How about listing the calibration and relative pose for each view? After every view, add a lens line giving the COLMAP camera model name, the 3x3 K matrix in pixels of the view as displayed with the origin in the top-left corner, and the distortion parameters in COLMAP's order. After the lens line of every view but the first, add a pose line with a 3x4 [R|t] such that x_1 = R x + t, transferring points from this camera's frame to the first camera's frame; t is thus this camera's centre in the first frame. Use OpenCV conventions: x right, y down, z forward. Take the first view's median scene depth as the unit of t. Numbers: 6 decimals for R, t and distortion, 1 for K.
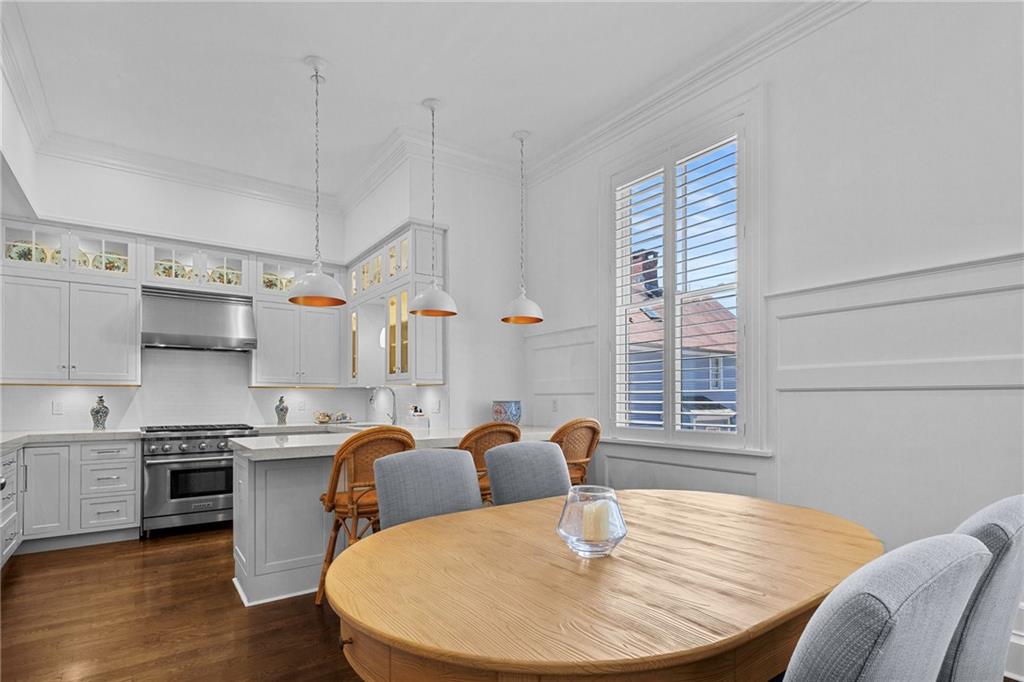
lens RADIAL K [[496.6, 0, 513.0], [0, 496.6, 395.6], [0, 0, 1]] dist [0.003114, -0.002791]
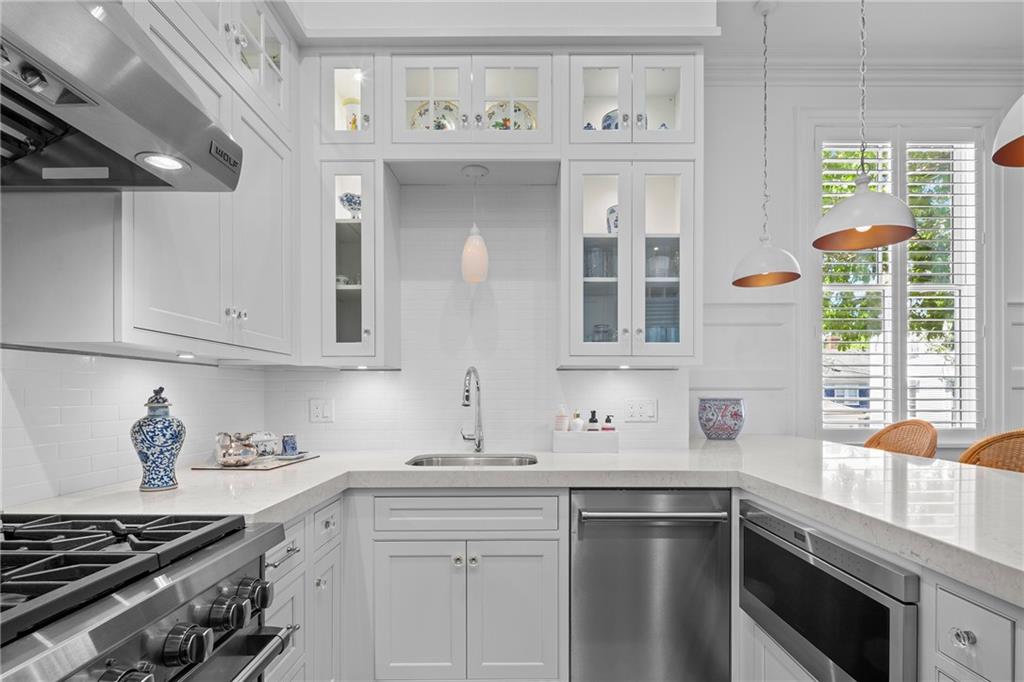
lens RADIAL K [[496.6, 0, 521.2], [0, 496.6, 392.3], [0, 0, 1]] dist [0.003114, -0.002791]
pose [[0.582272, 0.006184, 0.812971, -0.747874], [-0.006614, 0.999974, -0.002869, 0.005267], [-0.812967, -0.003706, 0.582297, 0.885083]]
